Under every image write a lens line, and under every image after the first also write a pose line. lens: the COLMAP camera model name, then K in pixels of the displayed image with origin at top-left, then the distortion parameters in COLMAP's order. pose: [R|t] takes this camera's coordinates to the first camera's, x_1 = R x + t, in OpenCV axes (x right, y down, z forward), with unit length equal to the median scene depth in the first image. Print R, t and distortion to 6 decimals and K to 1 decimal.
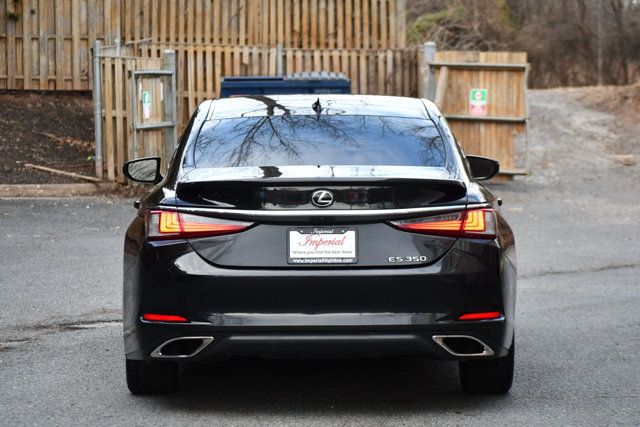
lens RADIAL K [[2314.0, 0, 320.0], [0, 2314.0, 213.5], [0, 0, 1]] dist [0.103498, 0.000000]
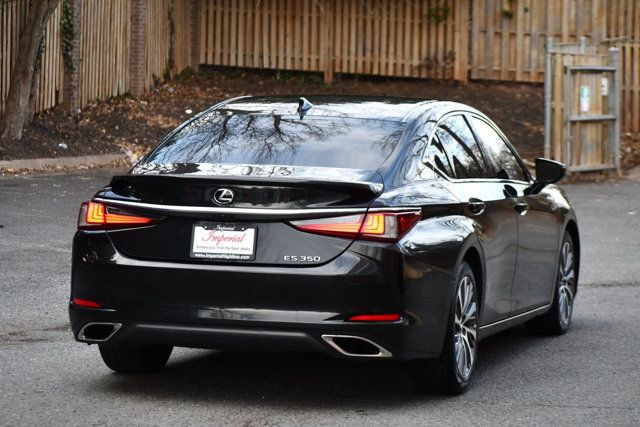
lens RADIAL K [[2136.4, 0, 320.0], [0, 2136.4, 213.6], [0, 0, 1]] dist [-0.385807, 0.000000]
pose [[0.954147, 0.040718, -0.296557, 0.320008], [-0.037742, 0.999163, 0.015755, -0.015178], [0.296950, -0.003840, 0.954885, 0.100357]]
